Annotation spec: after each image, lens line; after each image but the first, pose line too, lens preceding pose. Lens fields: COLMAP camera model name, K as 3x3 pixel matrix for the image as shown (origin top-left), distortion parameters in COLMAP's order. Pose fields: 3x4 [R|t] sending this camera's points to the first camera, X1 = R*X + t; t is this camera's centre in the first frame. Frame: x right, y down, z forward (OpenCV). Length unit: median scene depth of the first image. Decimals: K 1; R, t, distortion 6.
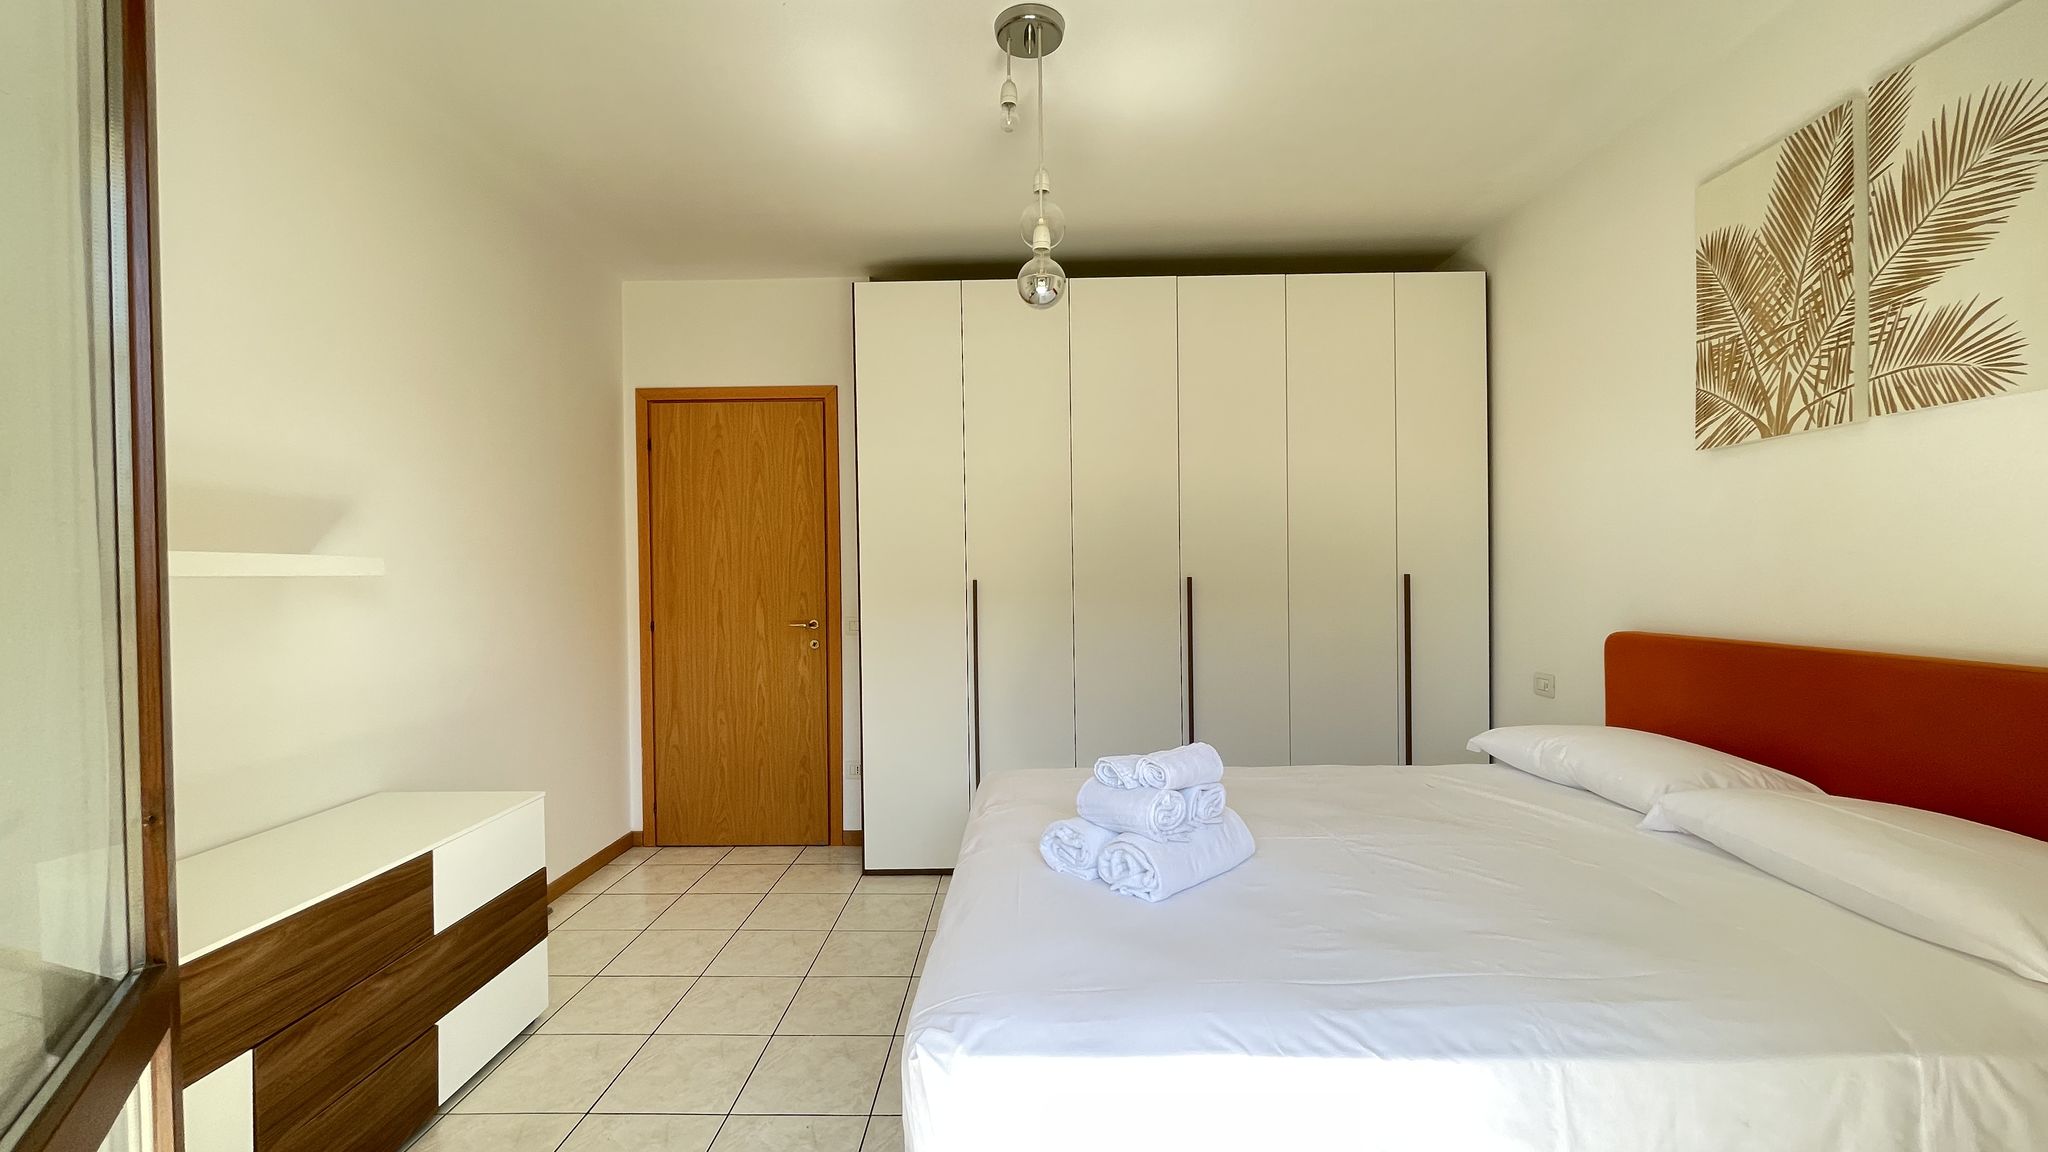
lens RADIAL K [[824.1, 0, 1026.0], [0, 824.1, 573.3], [0, 0, 1]] dist [0.001436, -0.000072]
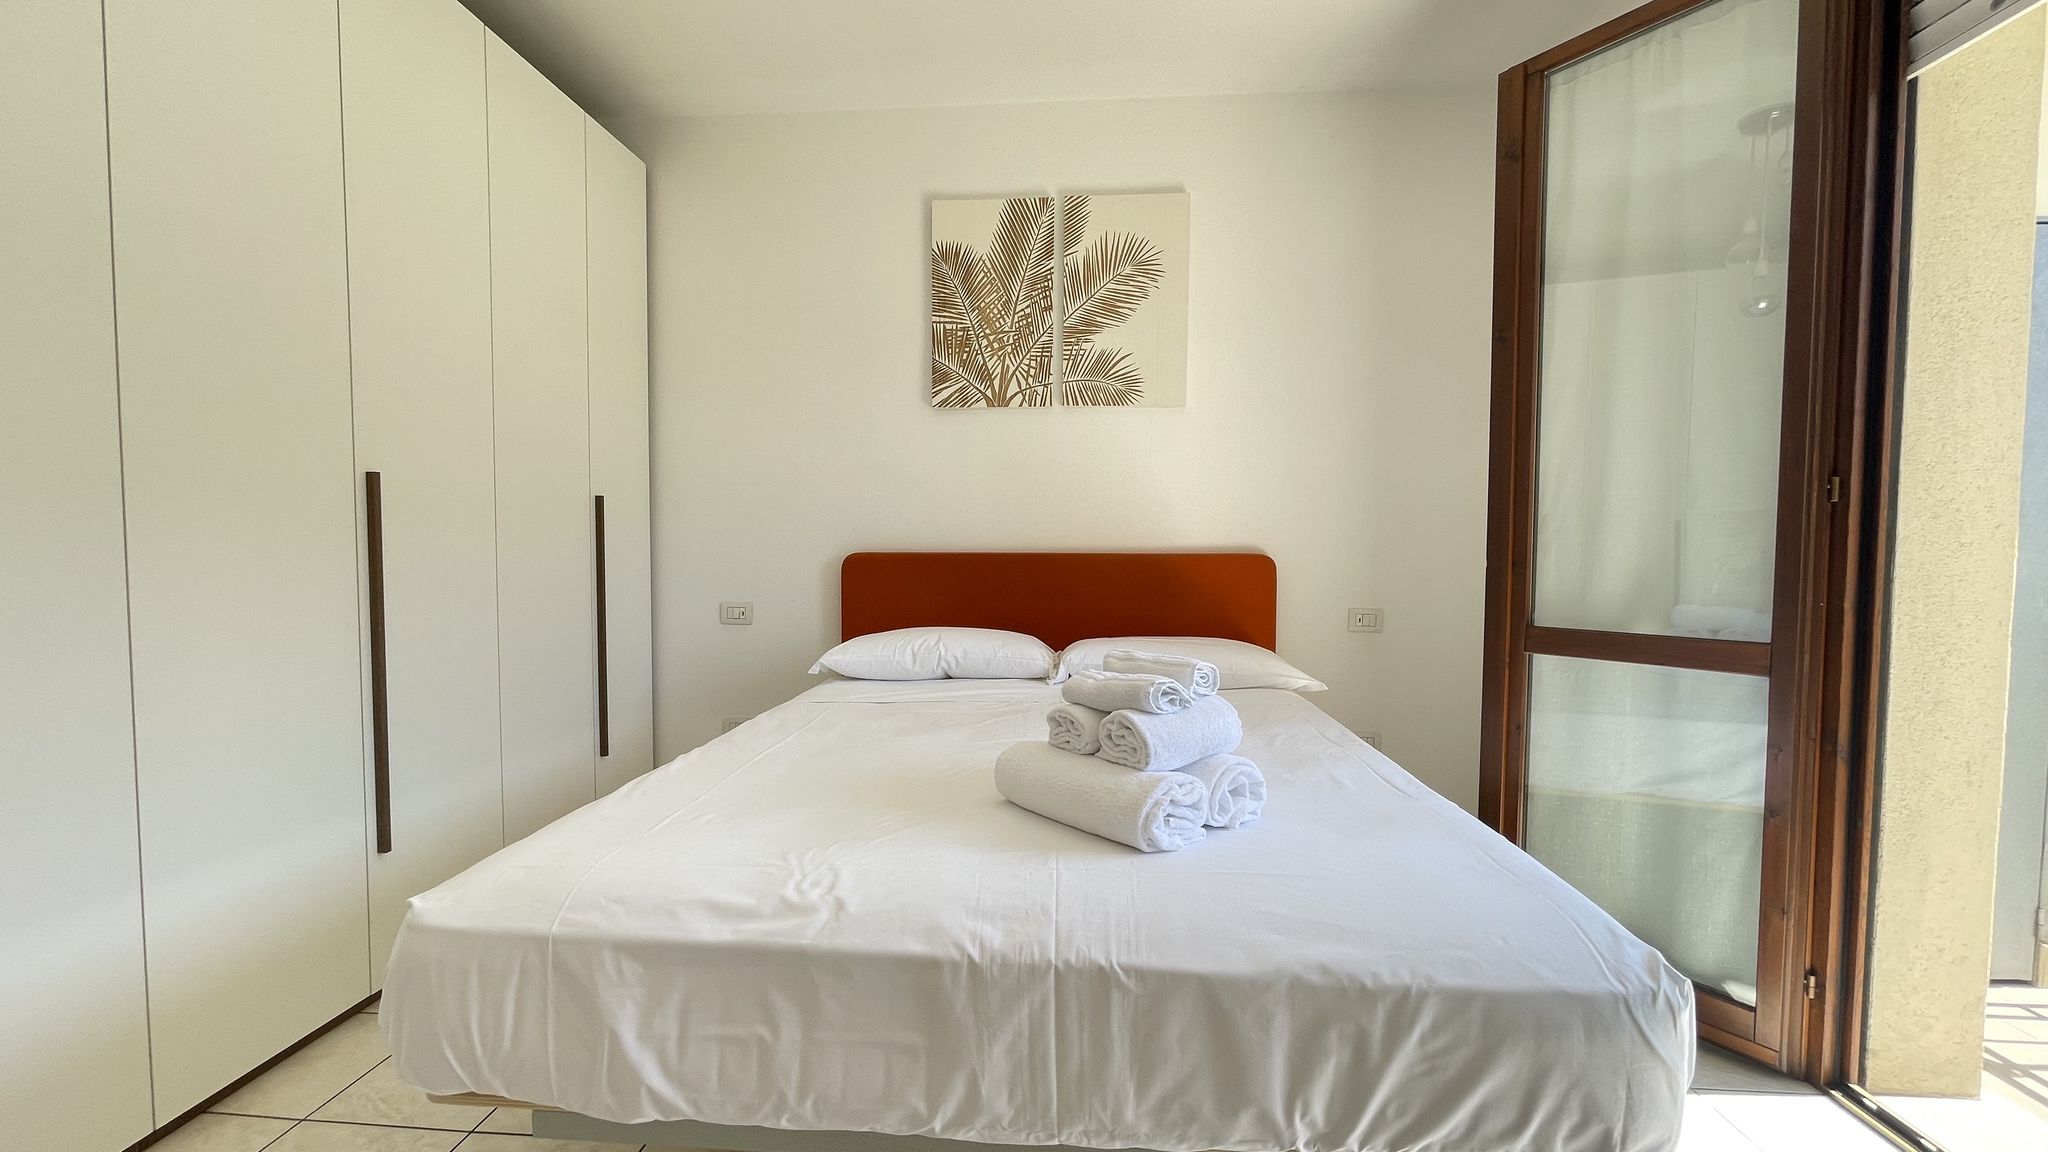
lens RADIAL K [[824.1, 0, 1019.5], [0, 824.1, 590.9], [0, 0, 1]] dist [0.001436, -0.000072]
pose [[0.078235, -0.050203, 0.995670, -0.560537], [-0.008662, 0.998659, 0.051034, 0.084131], [-0.996897, -0.012617, 0.077696, 0.891609]]
